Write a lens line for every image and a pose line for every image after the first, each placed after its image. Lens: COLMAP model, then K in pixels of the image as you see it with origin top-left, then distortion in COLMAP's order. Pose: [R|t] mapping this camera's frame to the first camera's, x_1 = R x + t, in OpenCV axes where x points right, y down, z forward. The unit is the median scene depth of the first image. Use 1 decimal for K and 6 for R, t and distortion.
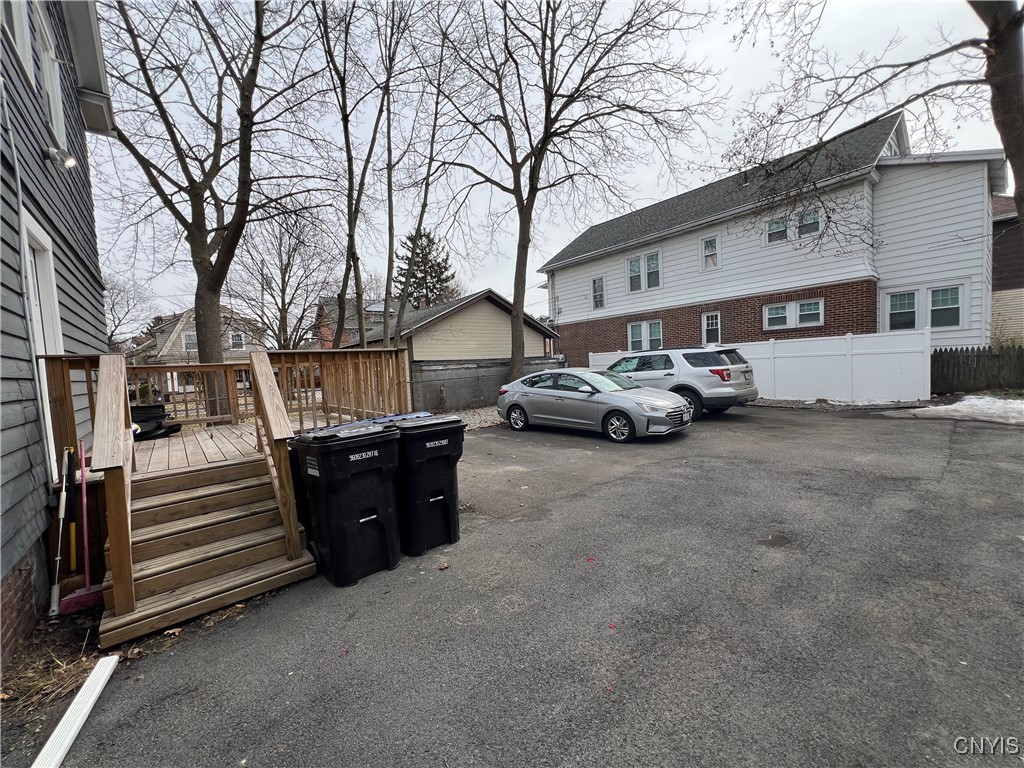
lens RADIAL K [[408.8, 0, 514.2], [0, 408.8, 385.4], [0, 0, 1]] dist [-0.000207, -0.000223]
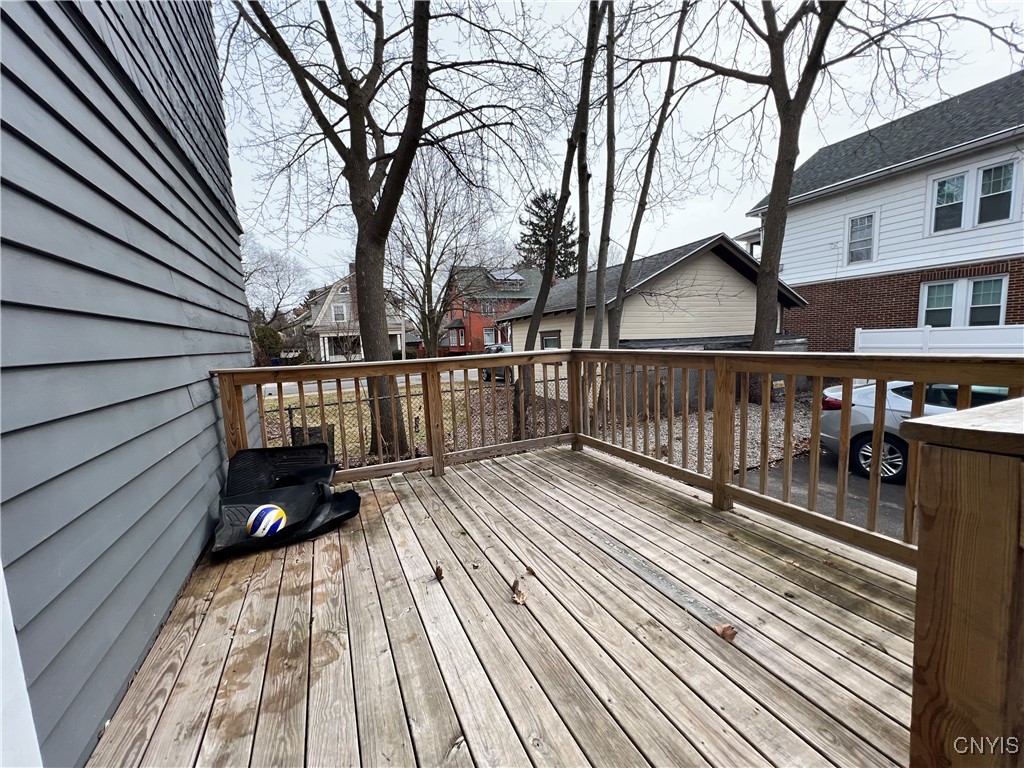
lens RADIAL K [[408.8, 0, 514.2], [0, 408.8, 385.4], [0, 0, 1]] dist [-0.000207, -0.000223]
pose [[0.965931, 0.041883, -0.255389, -0.260424], [-0.023238, 0.996868, 0.075595, -0.035332], [0.257756, -0.067085, 0.963878, 0.296268]]
